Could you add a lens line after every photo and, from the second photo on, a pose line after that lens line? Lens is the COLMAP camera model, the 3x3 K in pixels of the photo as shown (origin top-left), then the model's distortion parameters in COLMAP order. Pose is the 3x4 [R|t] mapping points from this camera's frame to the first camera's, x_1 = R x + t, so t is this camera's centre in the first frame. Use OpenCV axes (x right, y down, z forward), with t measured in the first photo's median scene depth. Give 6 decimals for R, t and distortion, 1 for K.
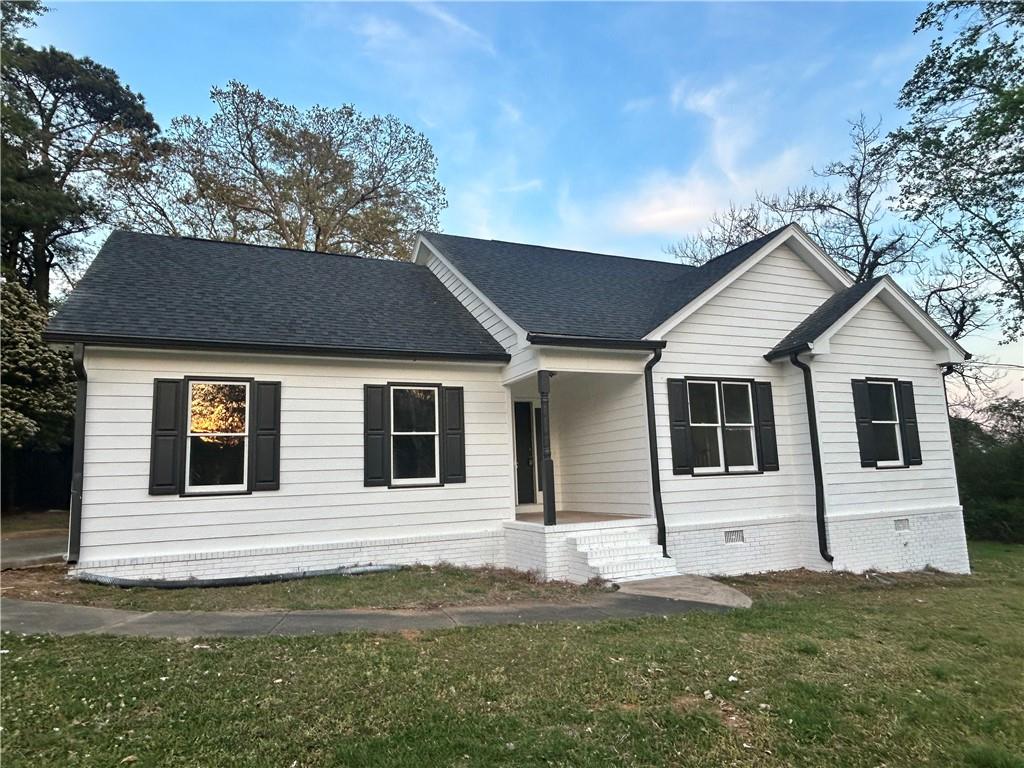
lens RADIAL K [[643.2, 0, 517.7], [0, 643.2, 386.6], [0, 0, 1]] dist [-0.007880, 0.003928]
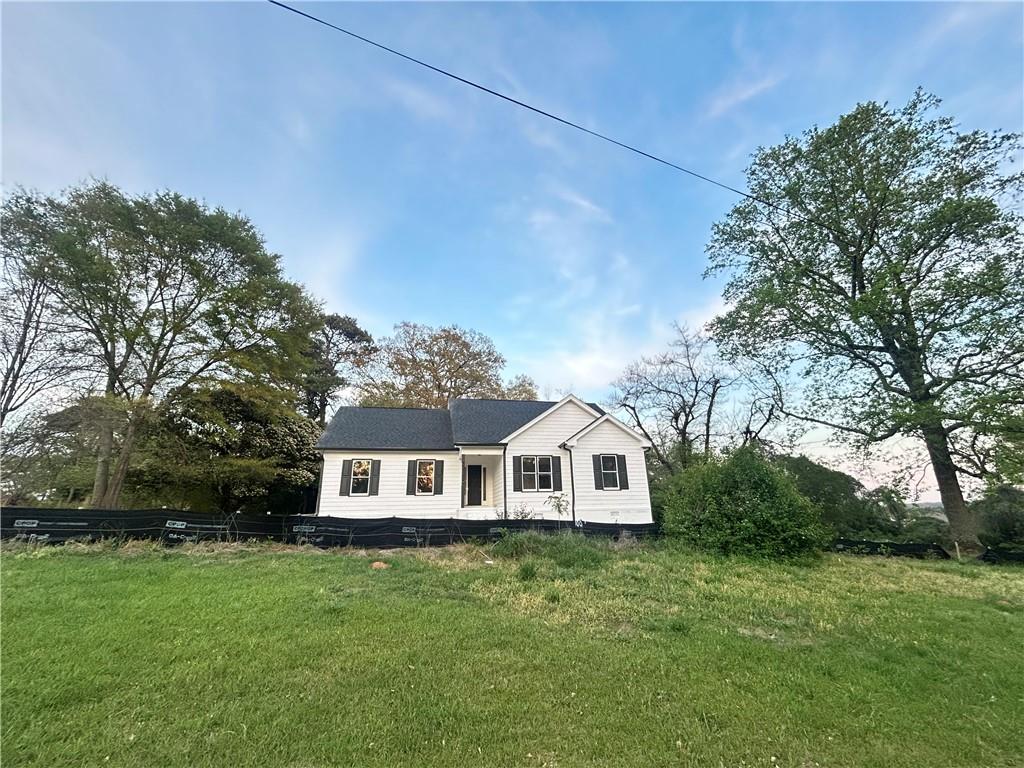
lens RADIAL K [[410.3, 0, 513.7], [0, 410.3, 382.2], [0, 0, 1]] dist [-0.001626, 0.000609]
pose [[0.977447, -0.054397, -0.204056, 0.576036], [0.017999, 0.984199, -0.176146, -0.013131], [0.210414, 0.168501, 0.962982, -0.708055]]
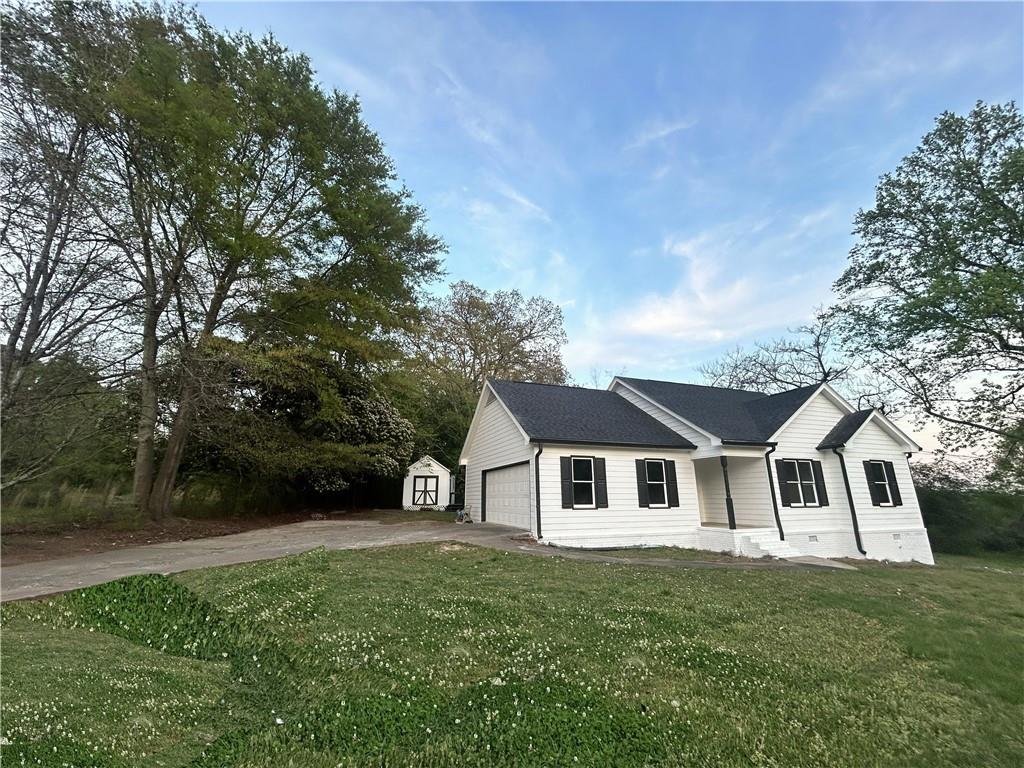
lens RADIAL K [[410.3, 0, 514.2], [0, 410.3, 383.4], [0, 0, 1]] dist [-0.001626, 0.000609]
pose [[0.996485, 0.014209, -0.082556, -0.476502], [-0.024370, 0.992057, -0.123408, -0.068029], [0.080147, 0.124987, 0.988916, -0.397383]]
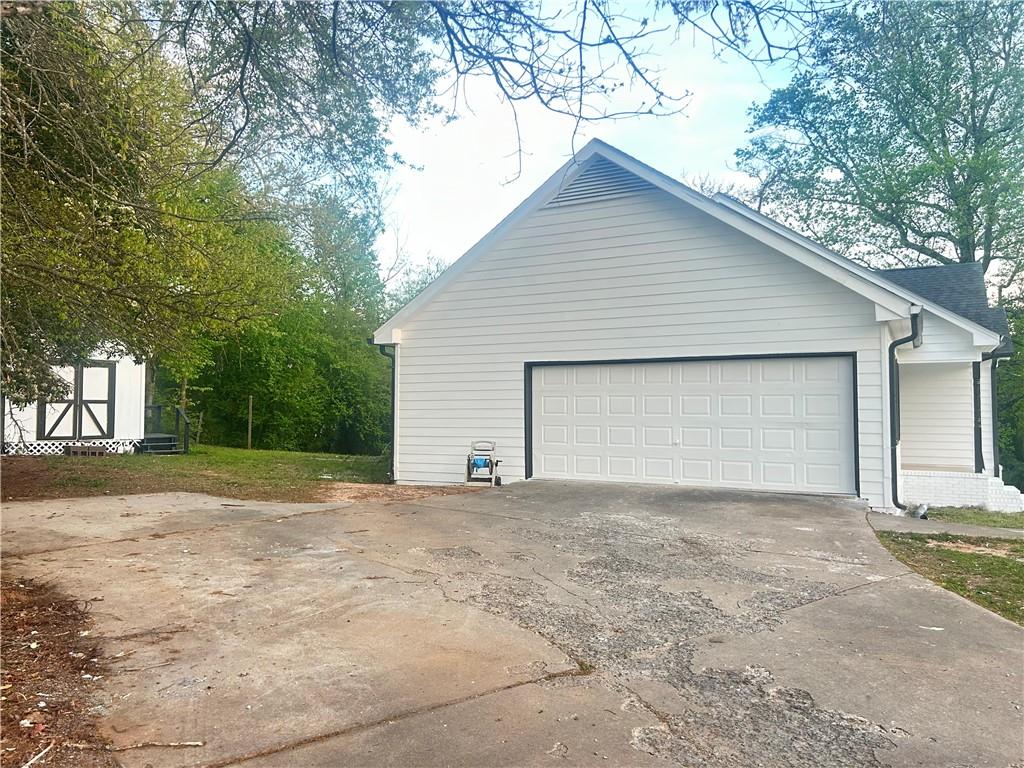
lens RADIAL K [[761.8, 0, 509.2], [0, 761.8, 383.5], [0, 0, 1]] dist [0.057203, -0.047970]
pose [[0.795458, 0.061676, 0.602863, -1.491012], [-0.120546, 0.991031, 0.057669, 0.041214], [-0.593899, -0.118546, 0.795758, 0.239963]]
